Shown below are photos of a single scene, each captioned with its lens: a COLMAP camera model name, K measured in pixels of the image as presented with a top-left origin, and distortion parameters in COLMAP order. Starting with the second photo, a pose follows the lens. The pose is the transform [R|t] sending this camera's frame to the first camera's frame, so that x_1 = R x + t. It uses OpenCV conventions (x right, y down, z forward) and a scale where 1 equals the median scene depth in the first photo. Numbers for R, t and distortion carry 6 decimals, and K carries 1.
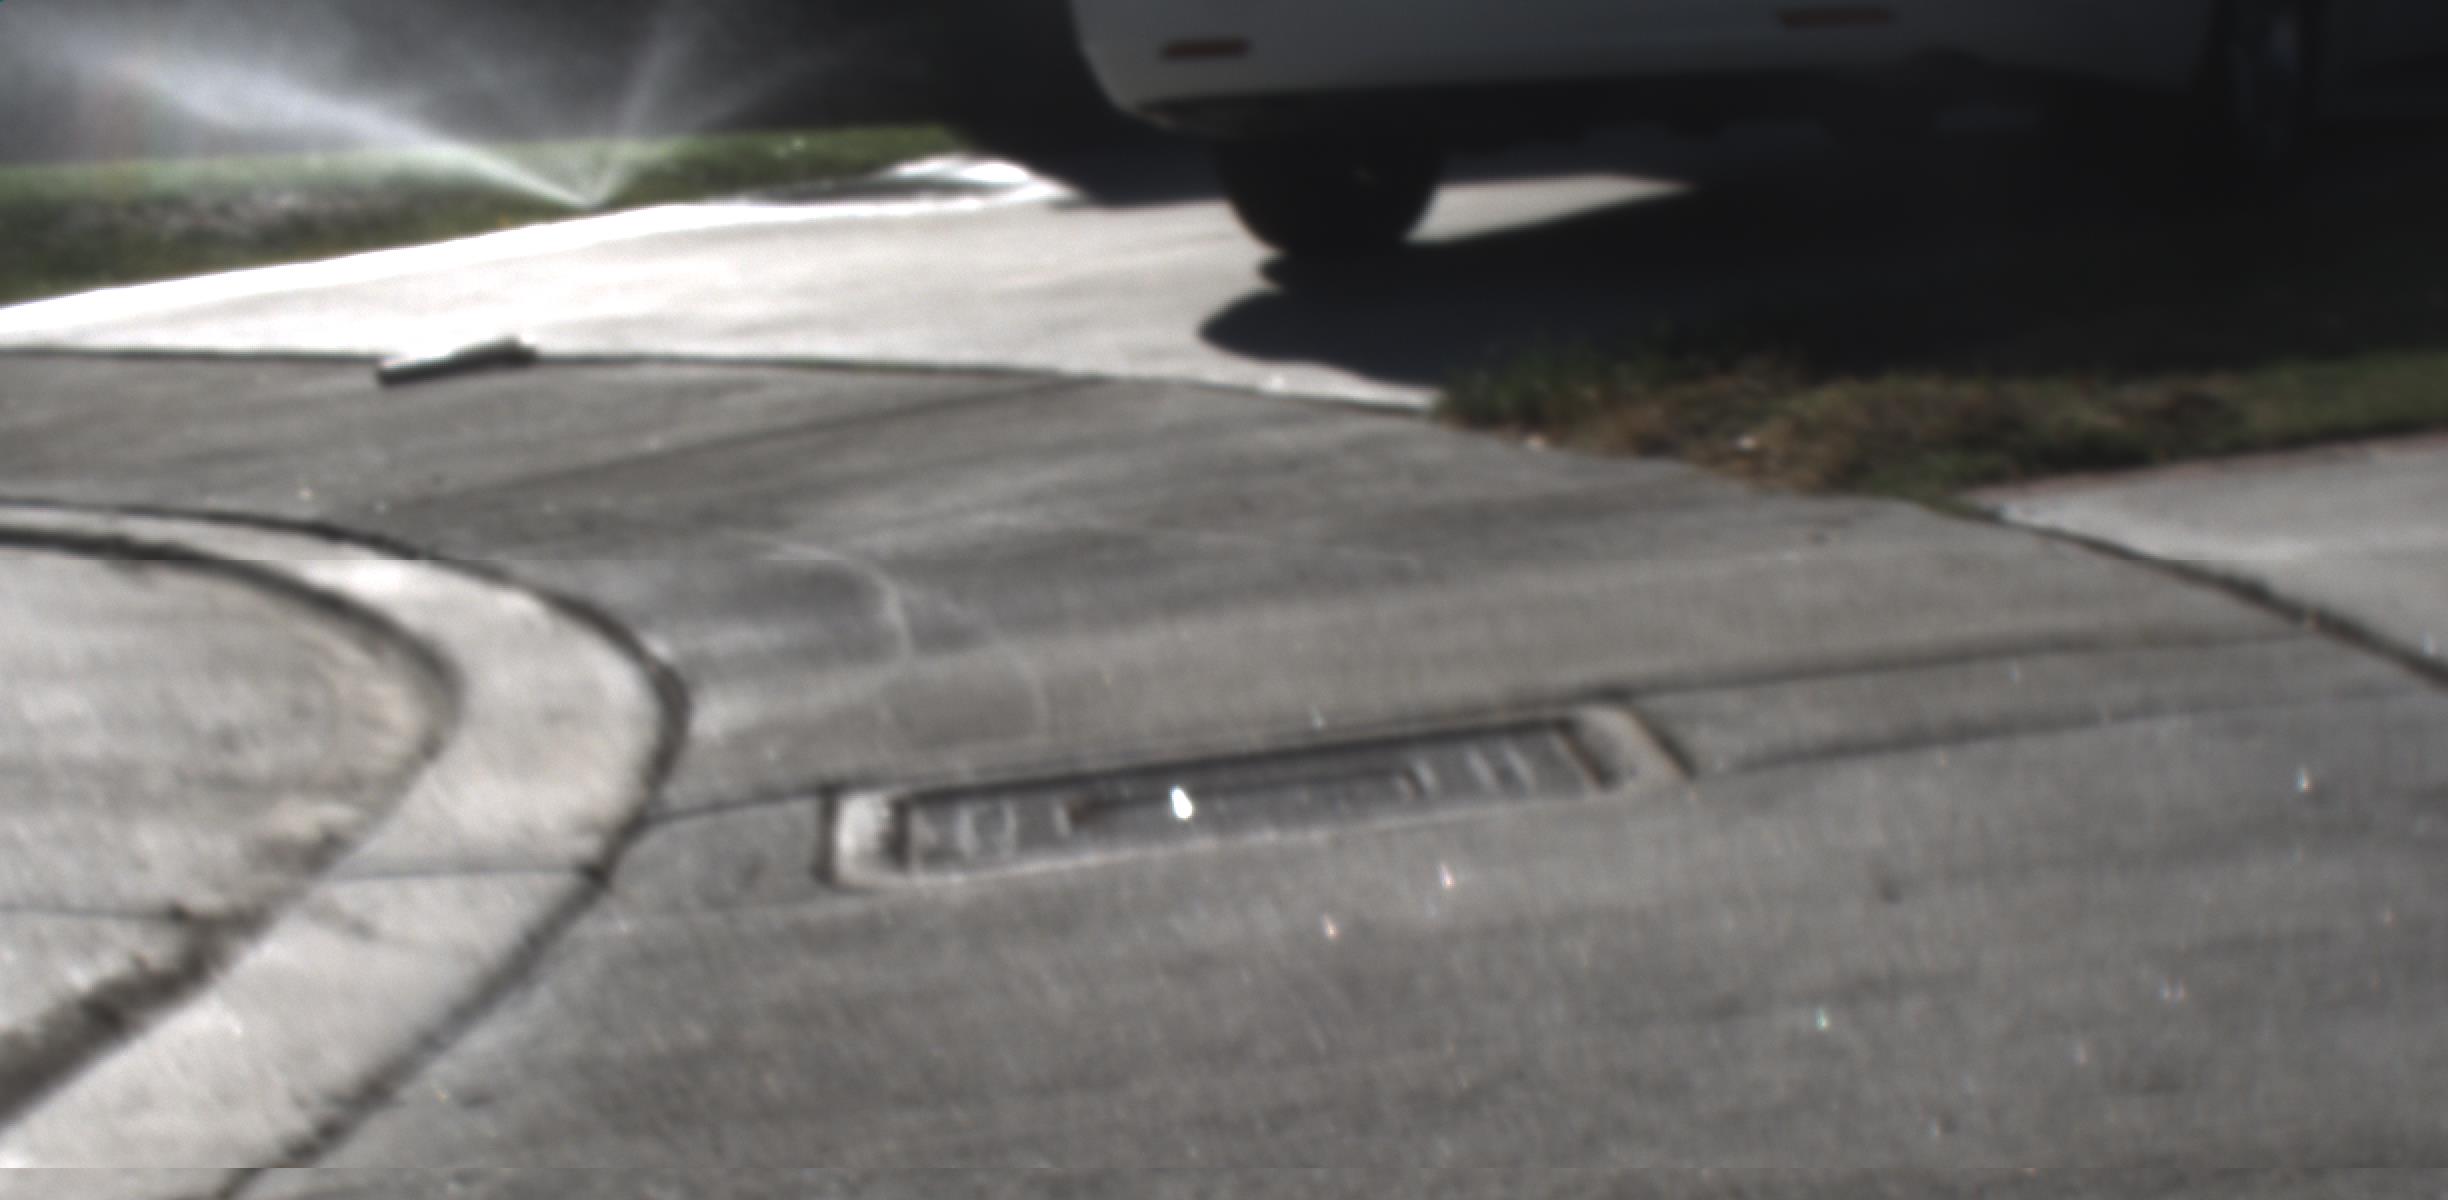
lens RADIAL K [[4622.5, 0, 1166.2], [0, 4622.5, 976.0], [0, 0, 1]] dist [-0.135101, 0.564332]
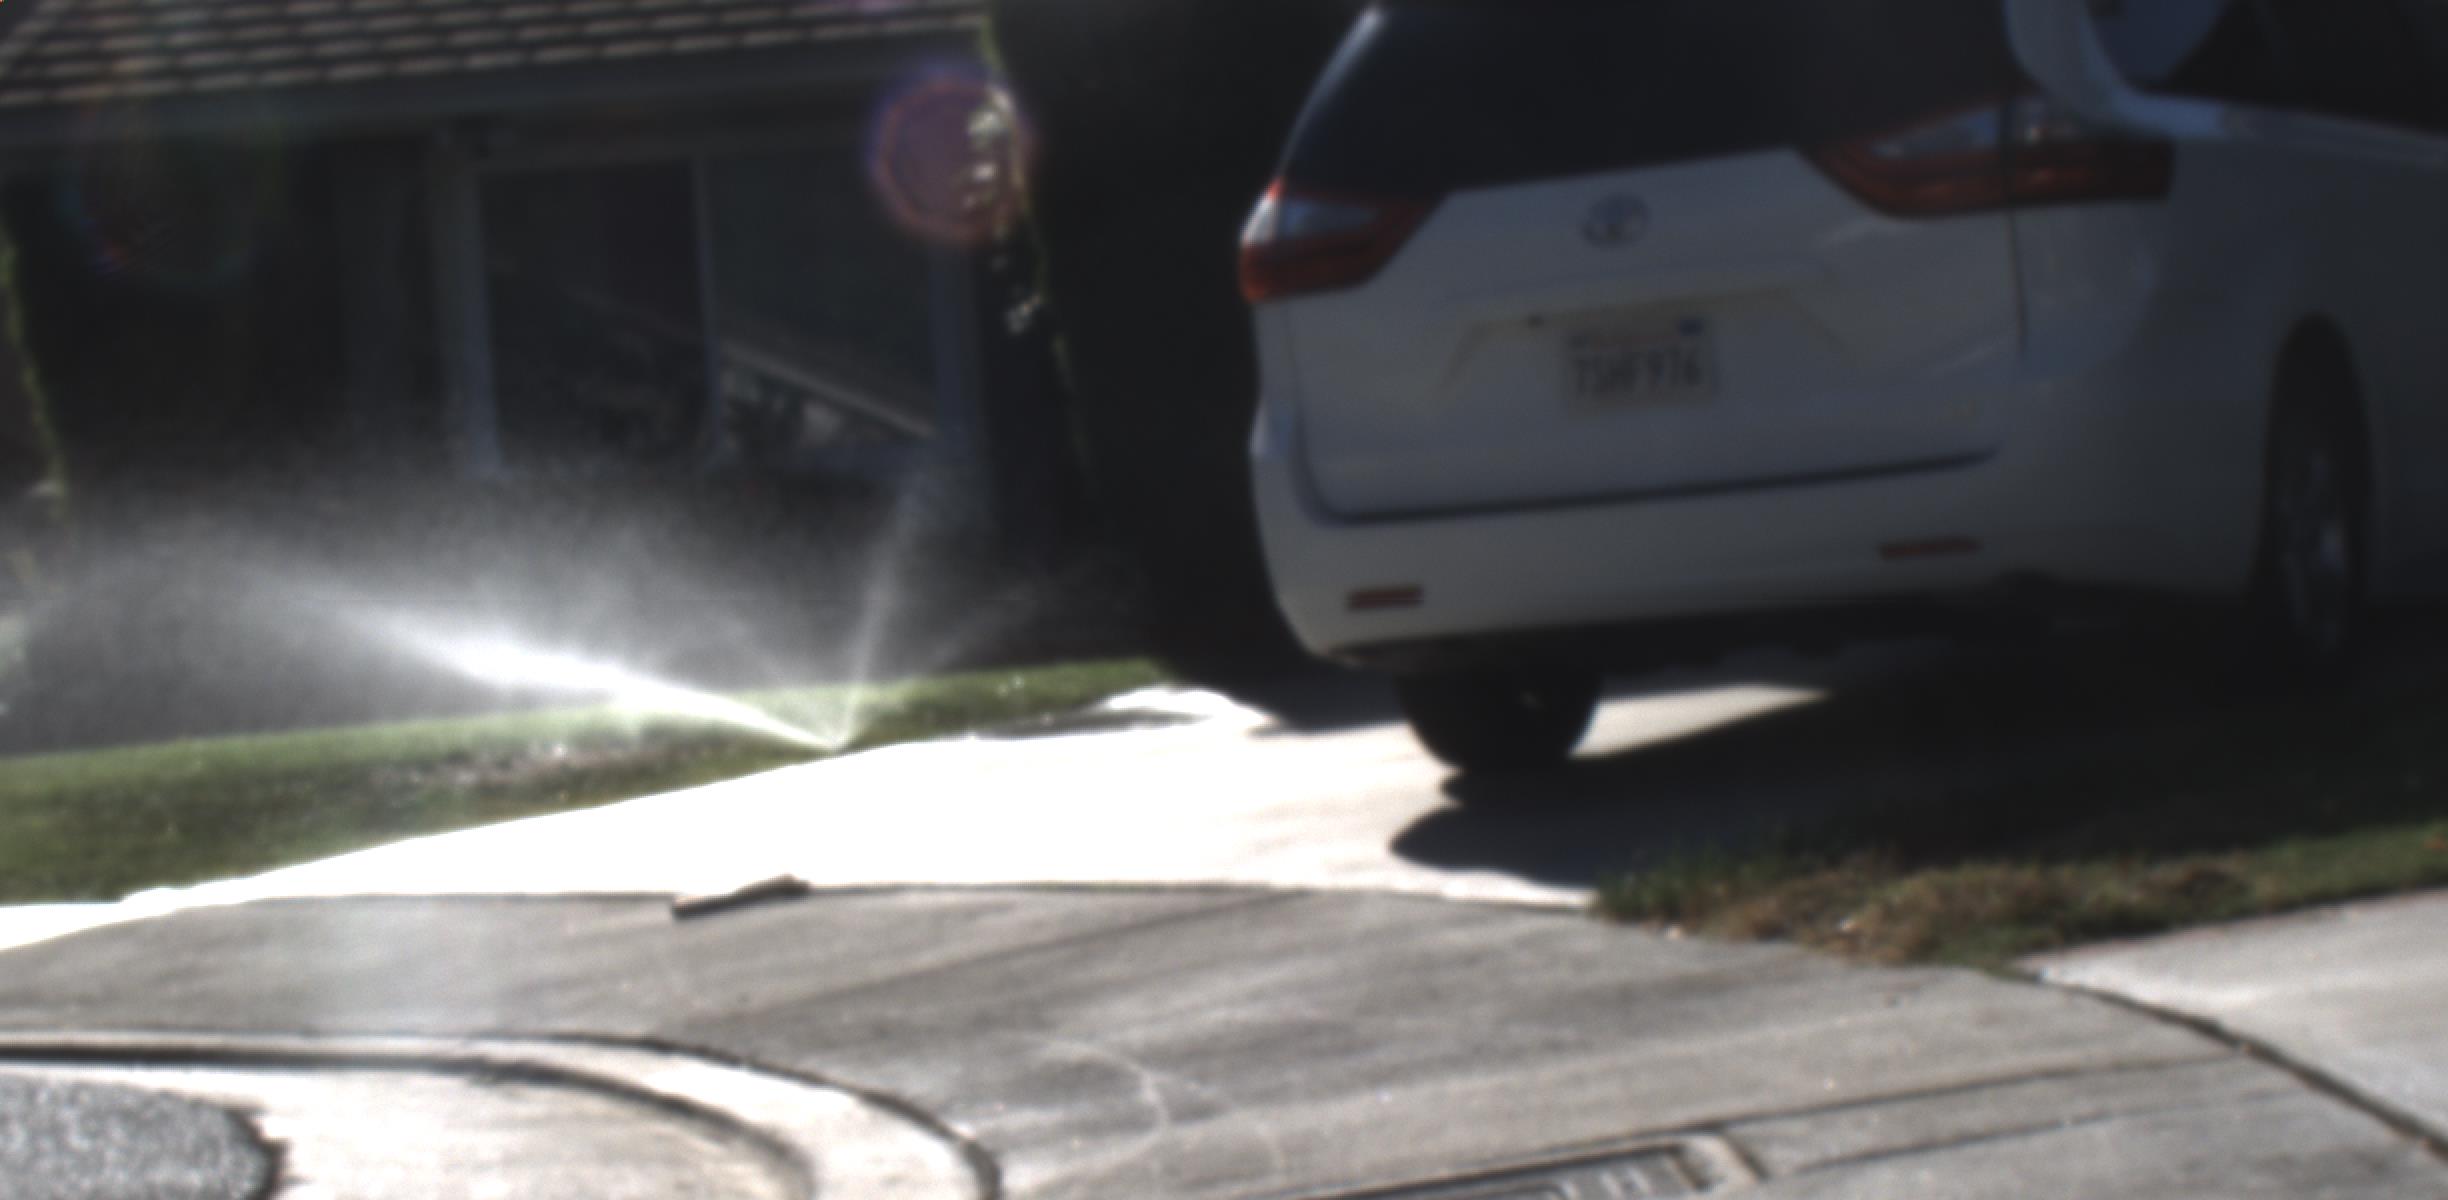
lens RADIAL K [[4622.5, 0, 1166.2], [0, 4622.5, 976.0], [0, 0, 1]] dist [-0.135101, 0.564332]
pose [[0.998254, -0.040370, -0.043125, -0.000269], [0.035539, 0.993576, -0.107446, 0.021362], [0.047186, 0.105726, 0.993275, -0.212781]]
